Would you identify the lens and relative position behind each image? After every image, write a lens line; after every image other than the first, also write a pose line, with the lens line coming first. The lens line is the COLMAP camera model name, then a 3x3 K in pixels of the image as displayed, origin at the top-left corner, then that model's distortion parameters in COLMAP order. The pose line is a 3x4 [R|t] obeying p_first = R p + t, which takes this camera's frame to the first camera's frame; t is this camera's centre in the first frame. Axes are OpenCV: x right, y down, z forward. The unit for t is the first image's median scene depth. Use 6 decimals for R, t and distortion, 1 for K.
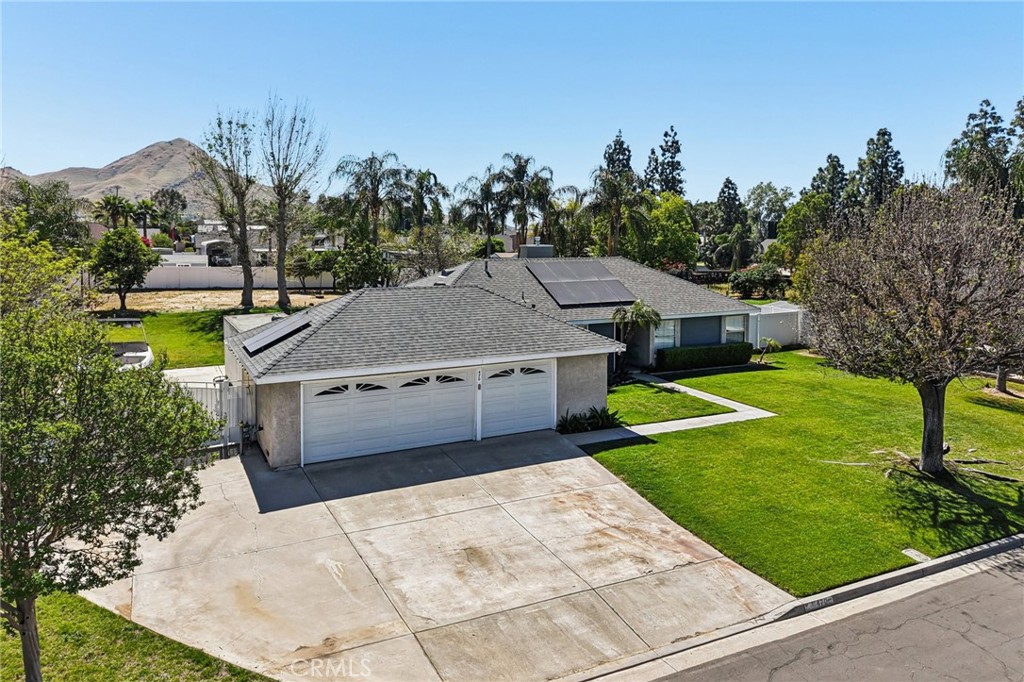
lens RADIAL K [[684.6, 0, 507.8], [0, 684.6, 341.9], [0, 0, 1]] dist [0.030232, -0.033086]
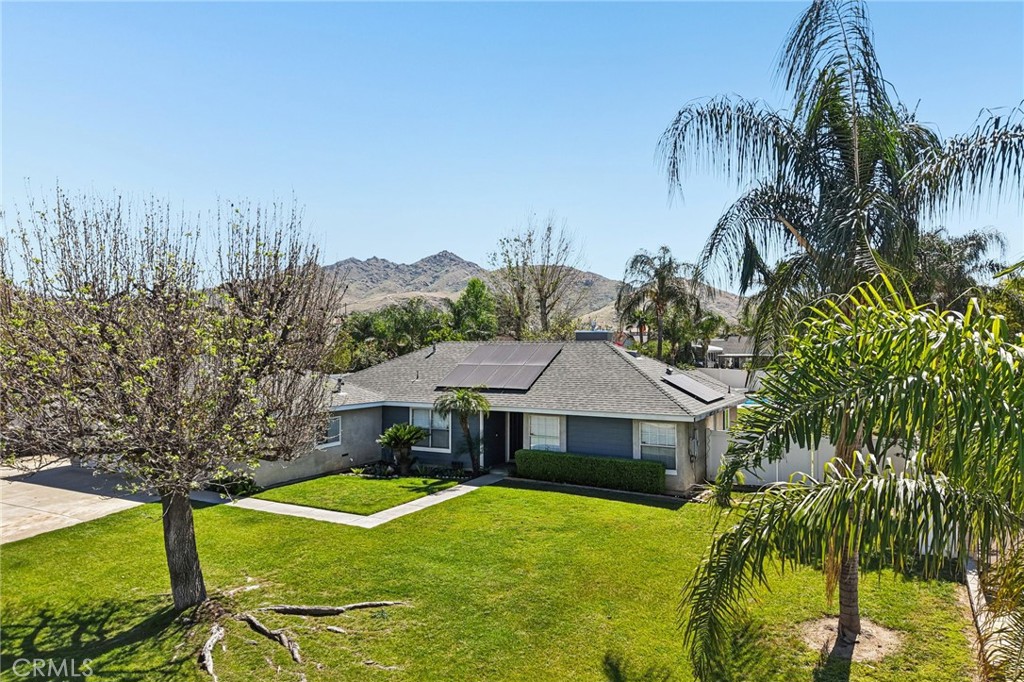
lens RADIAL K [[684.6, 0, 515.3], [0, 684.6, 342.5], [0, 0, 1]] dist [0.030232, -0.033086]
pose [[0.585672, -0.007519, -0.810513, 1.287448], [-0.128707, 0.986407, -0.102154, -0.044936], [0.800264, 0.164148, 0.576743, 0.773571]]
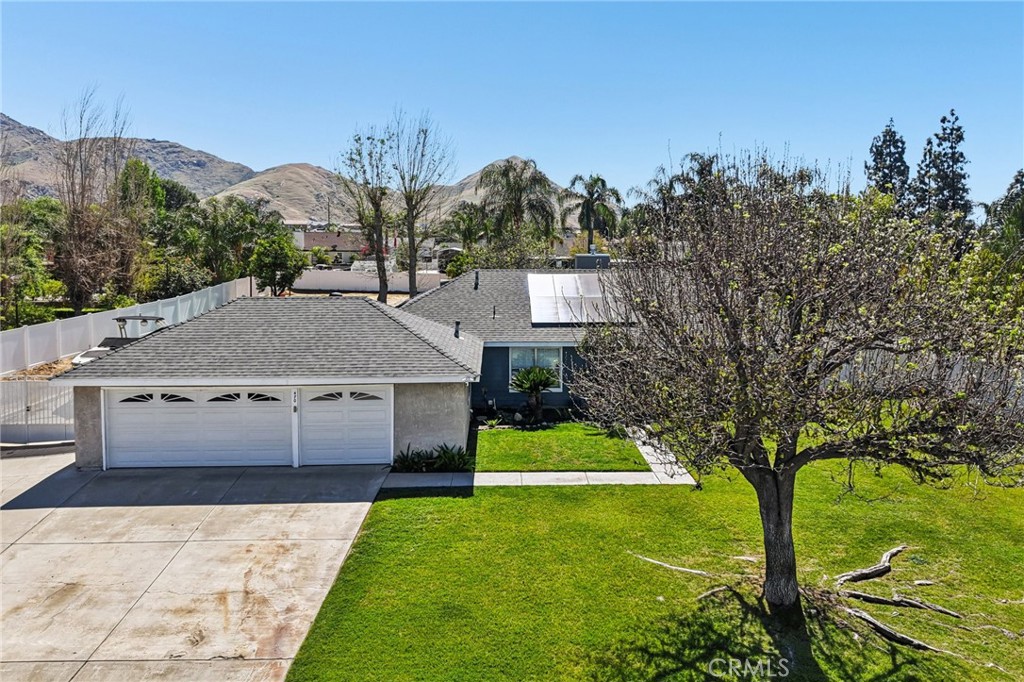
lens RADIAL K [[684.6, 0, 514.2], [0, 684.6, 347.6], [0, 0, 1]] dist [0.030232, -0.033086]
pose [[0.915546, 0.062992, -0.397250, 0.569095], [-0.063755, 0.997902, 0.011301, -0.044154], [0.397128, 0.014980, 0.917641, 0.259250]]
